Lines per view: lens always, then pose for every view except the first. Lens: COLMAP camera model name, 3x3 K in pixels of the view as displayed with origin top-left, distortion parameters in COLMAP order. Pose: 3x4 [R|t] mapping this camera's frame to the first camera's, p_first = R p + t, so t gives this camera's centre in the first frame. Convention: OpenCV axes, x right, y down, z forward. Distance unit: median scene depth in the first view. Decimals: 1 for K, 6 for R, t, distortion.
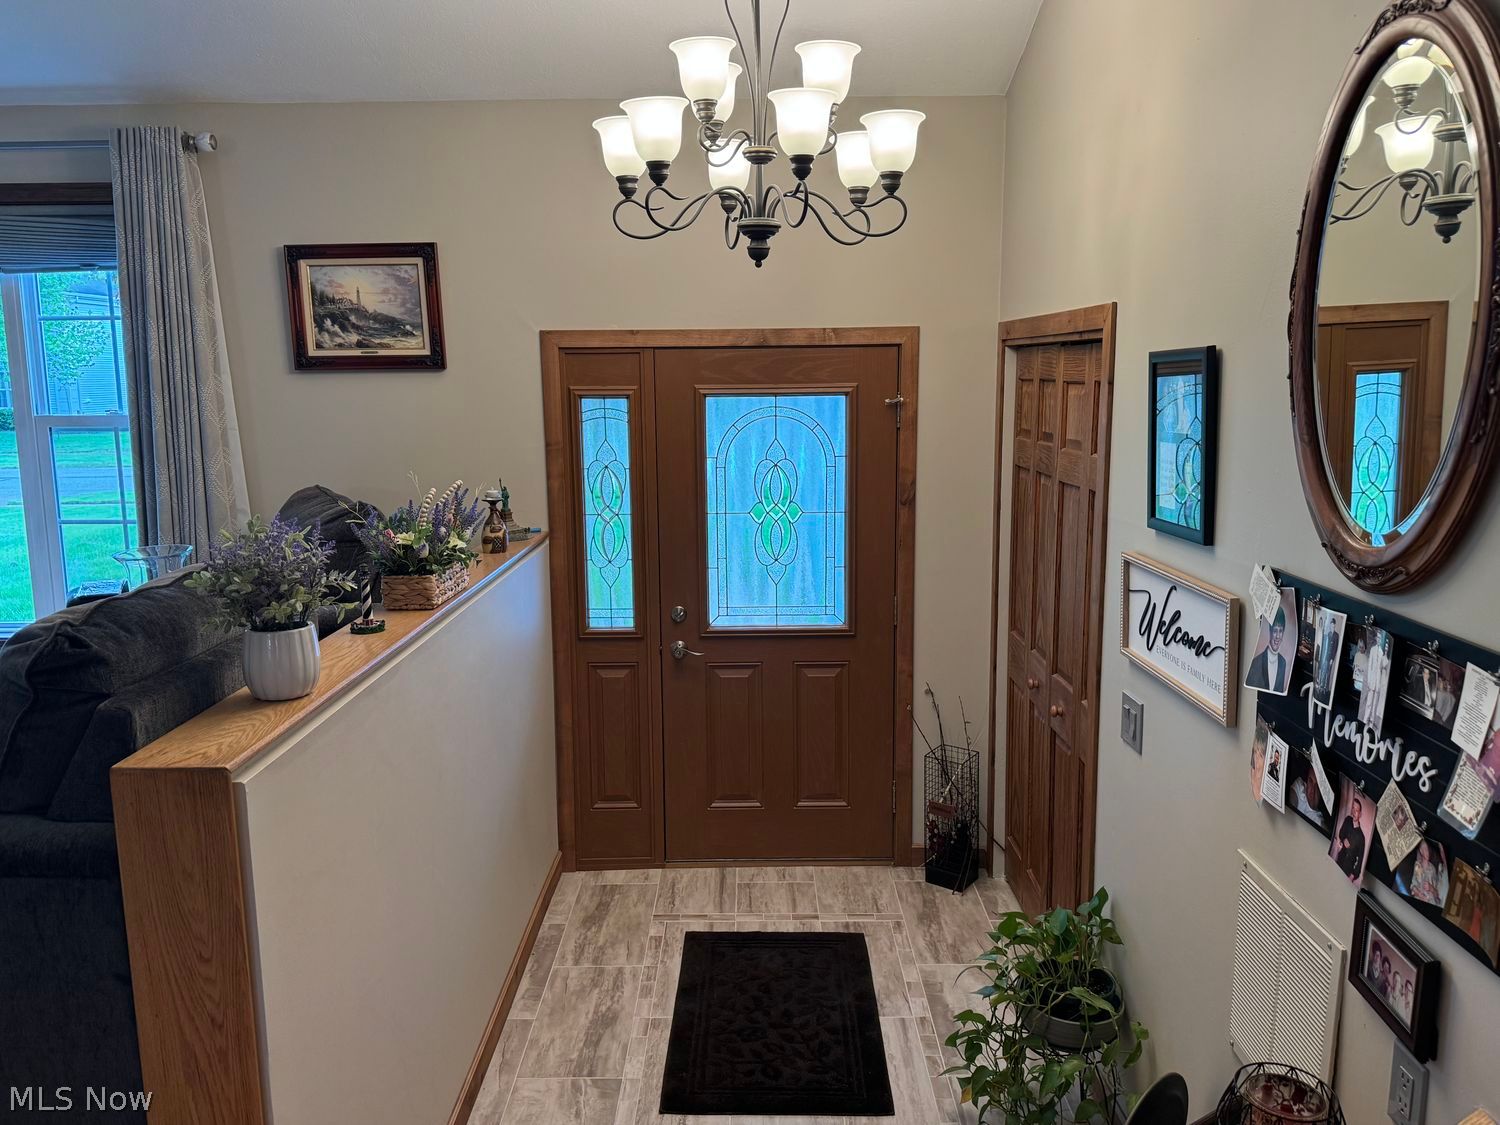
lens RADIAL K [[1112.1, 0, 750.0], [0, 1112.1, 562.5], [0, 0, 1]] dist [0.046825, -0.085432]
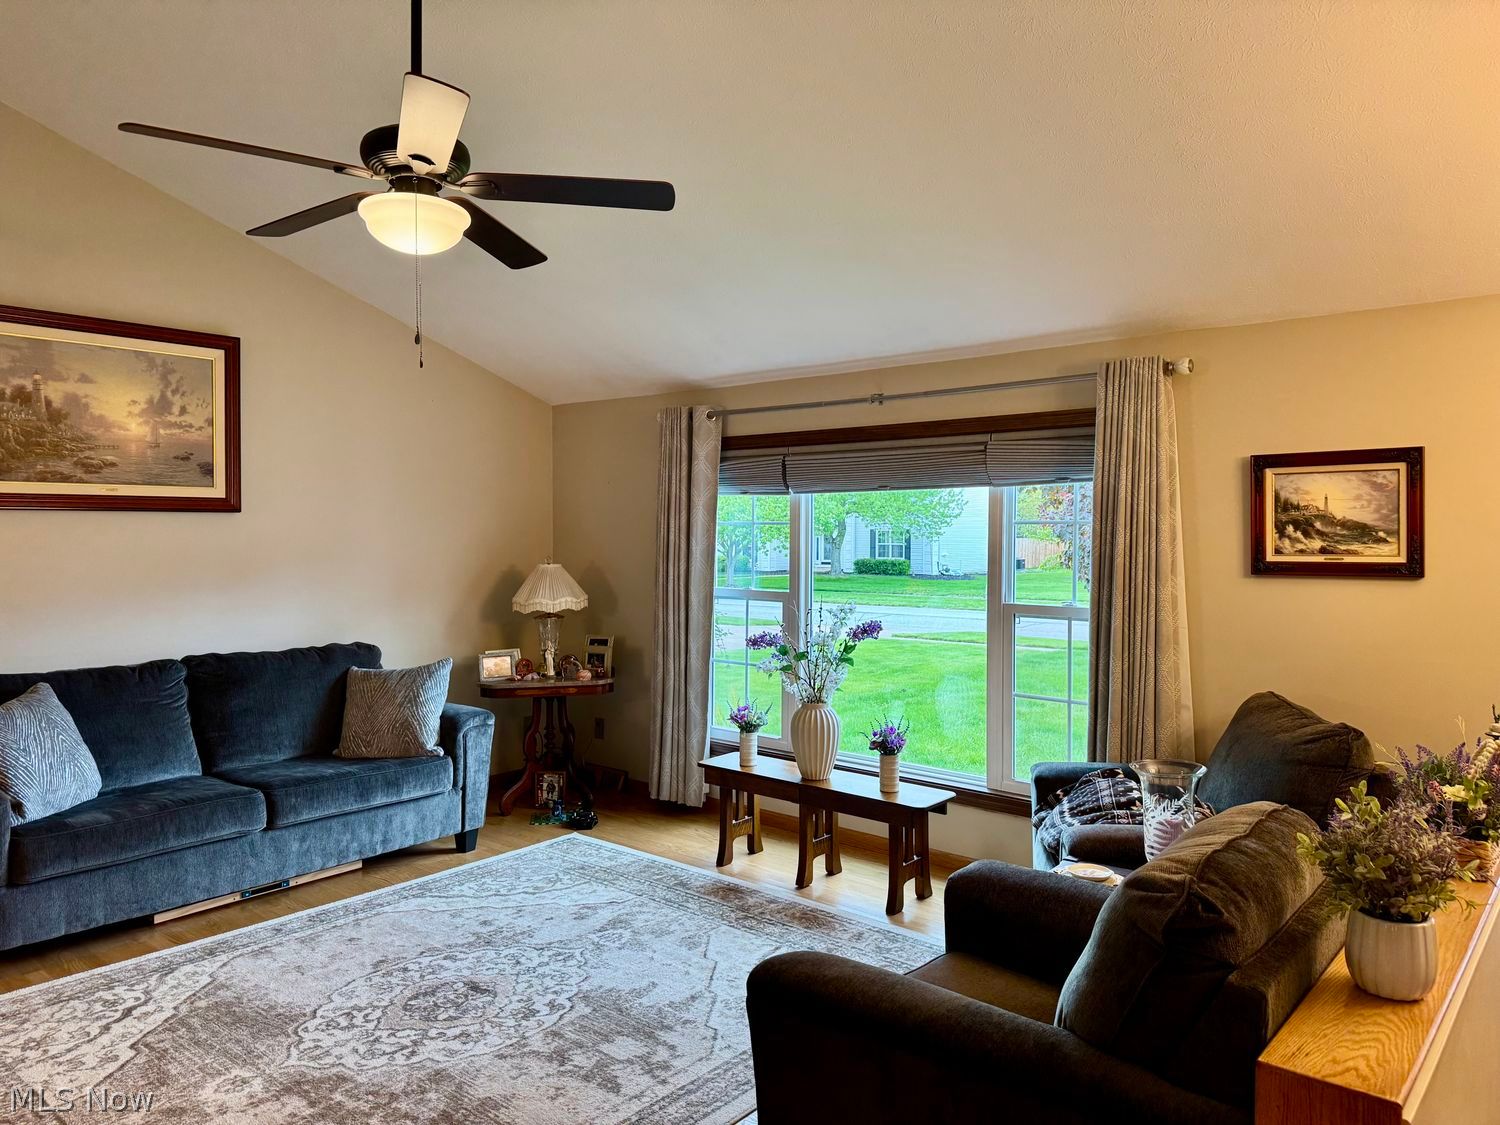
lens RADIAL K [[1047.3, 0, 785.1], [0, 1047.3, 559.0], [0, 0, 1]] dist [0.051694, -0.051377]
pose [[0.784452, 0.023059, -0.619761, -0.147226], [-0.106102, 0.989566, -0.097479, -0.048368], [0.611047, 0.142225, 0.778713, -0.008533]]
